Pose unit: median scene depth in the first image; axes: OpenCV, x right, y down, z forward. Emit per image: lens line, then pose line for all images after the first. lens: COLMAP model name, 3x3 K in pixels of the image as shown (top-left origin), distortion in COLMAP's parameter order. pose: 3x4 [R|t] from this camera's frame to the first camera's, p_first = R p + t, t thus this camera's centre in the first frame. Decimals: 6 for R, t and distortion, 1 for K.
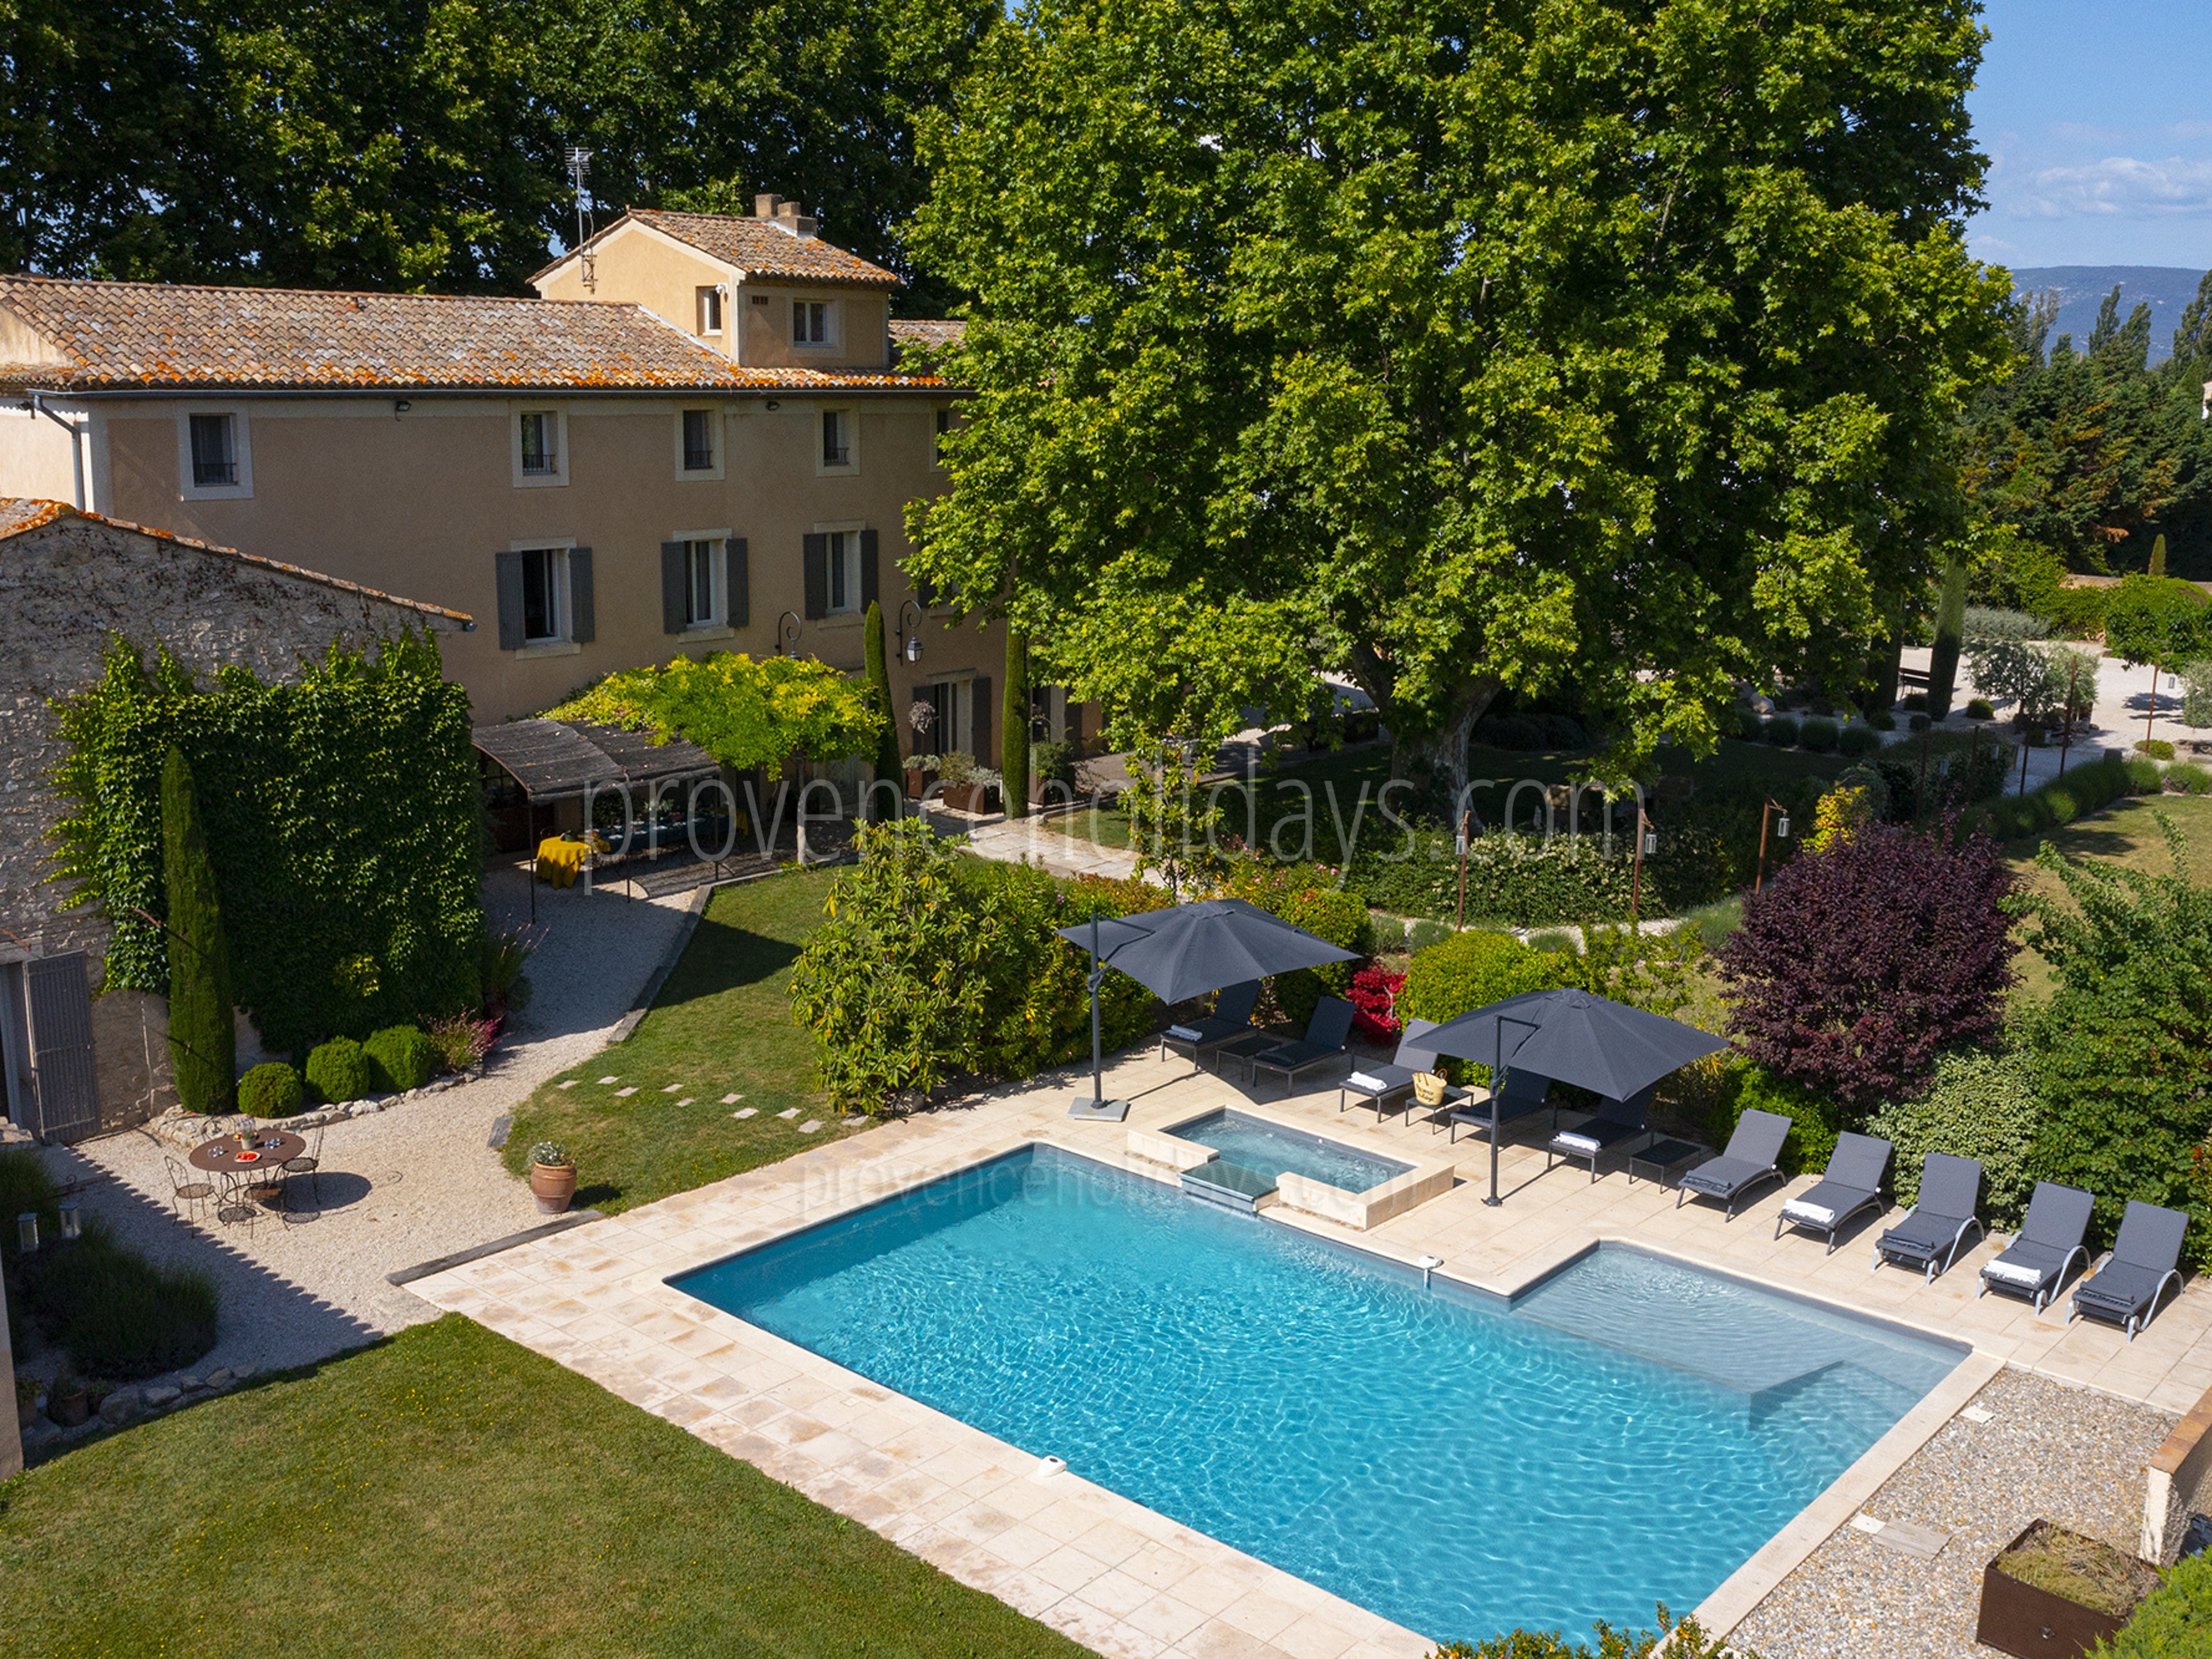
lens RADIAL K [[2090.7, 0, 1113.1], [0, 2090.7, 823.2], [0, 0, 1]] dist [-0.024966, 0.000000]
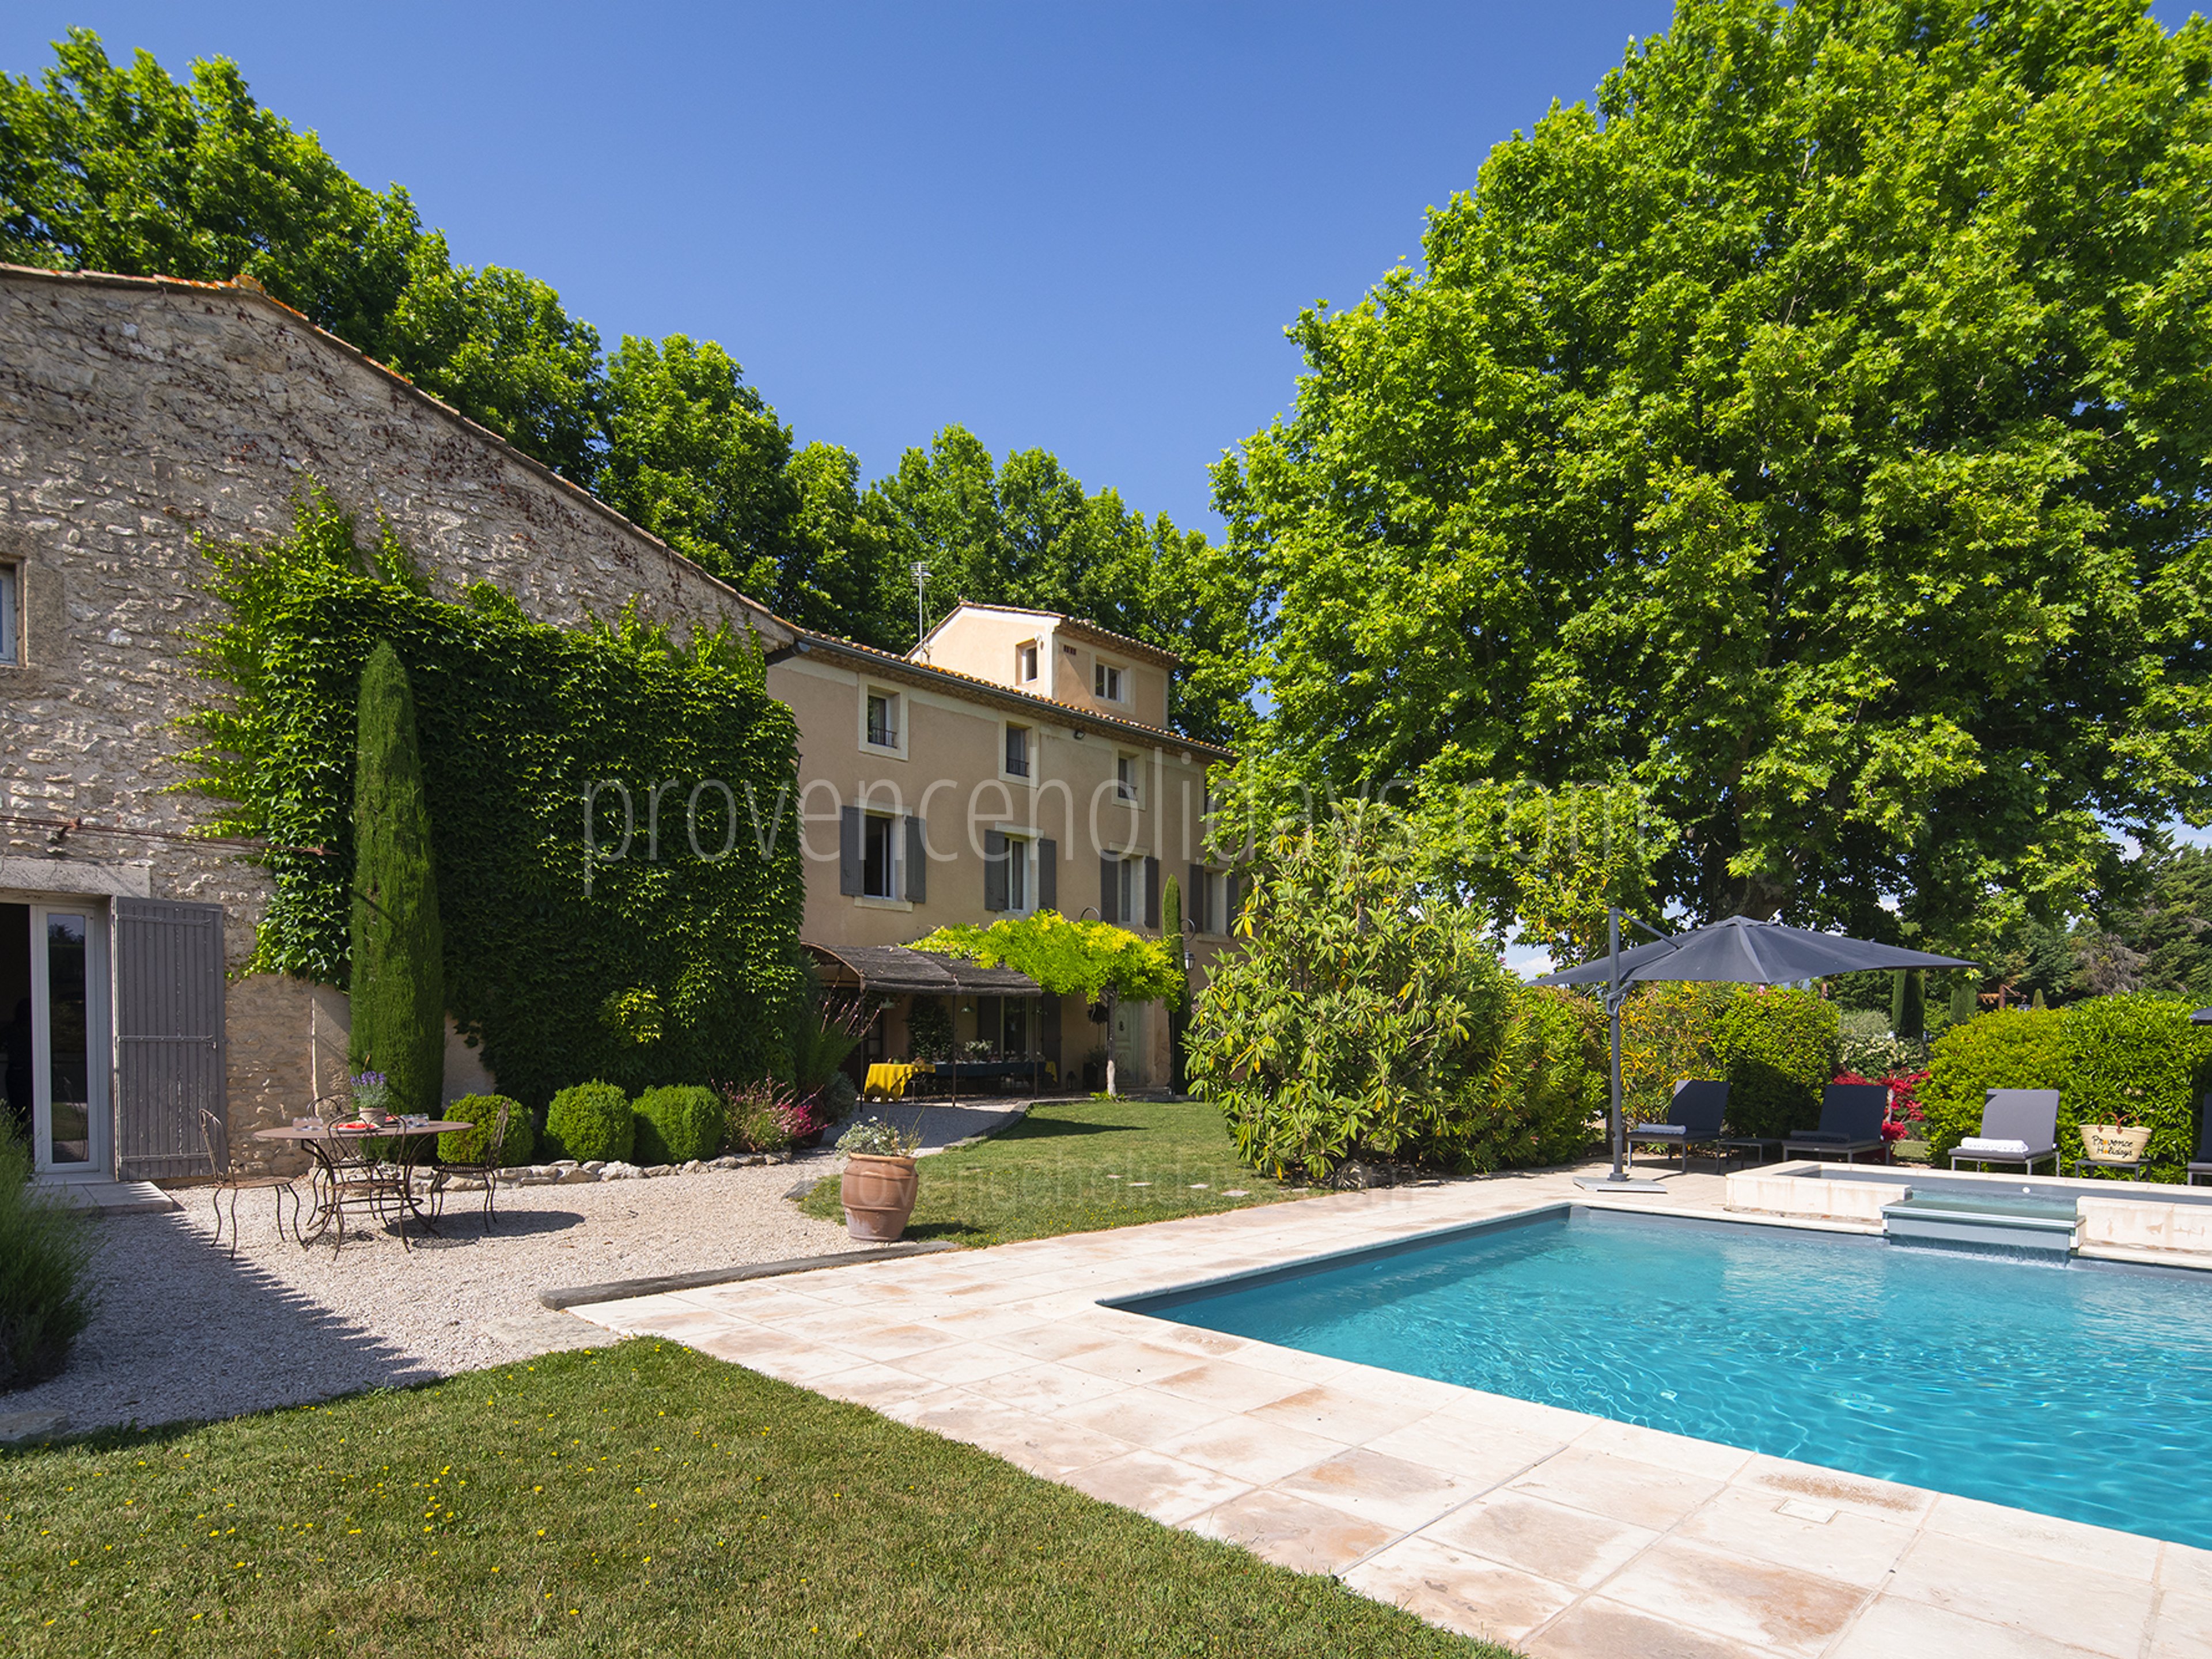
lens RADIAL K [[1202.8, 0, 1147.4], [0, 1202.8, 1079.2], [0, 0, 1]] dist [0.005619, -0.005560]
pose [[0.999219, -0.005128, -0.039193, -0.148930], [-0.001812, 0.984561, -0.175032, 0.167572], [0.039485, 0.174966, 0.983782, 0.551404]]
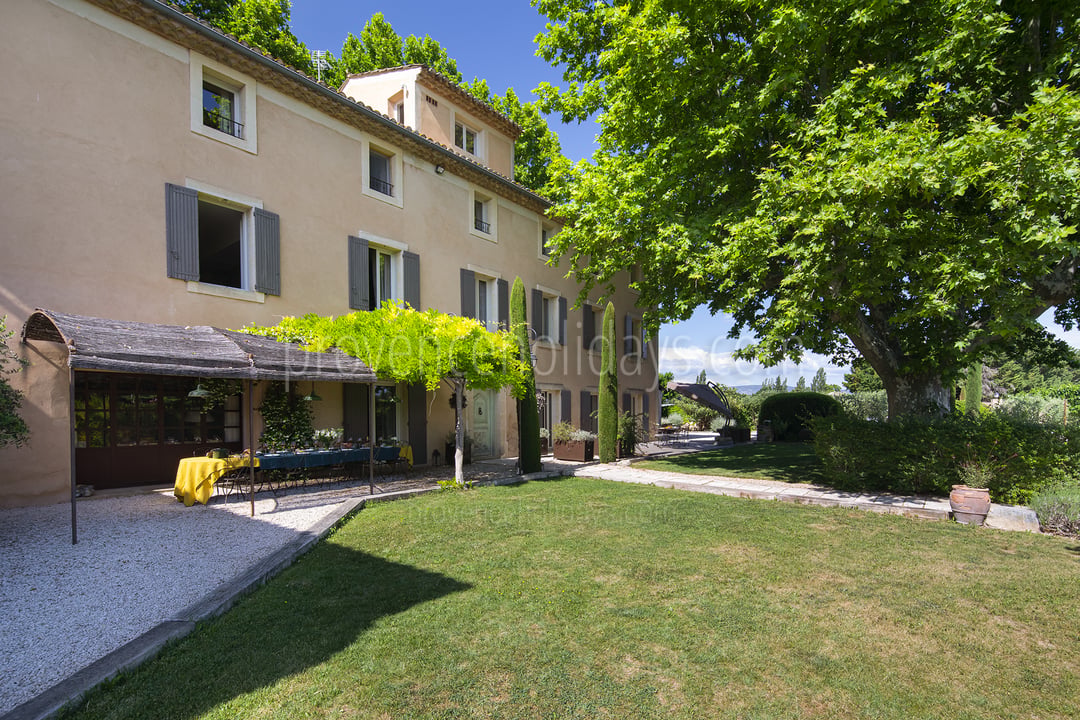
lens RADIAL K [[512.3, 0, 563.0], [0, 512.3, 433.0], [0, 0, 1]] dist [-0.004170, -0.000605]
pose [[0.997805, -0.015355, 0.064420, -0.157357], [0.025736, 0.986198, -0.163557, 0.055189], [-0.061020, 0.164856, 0.984428, 1.026981]]
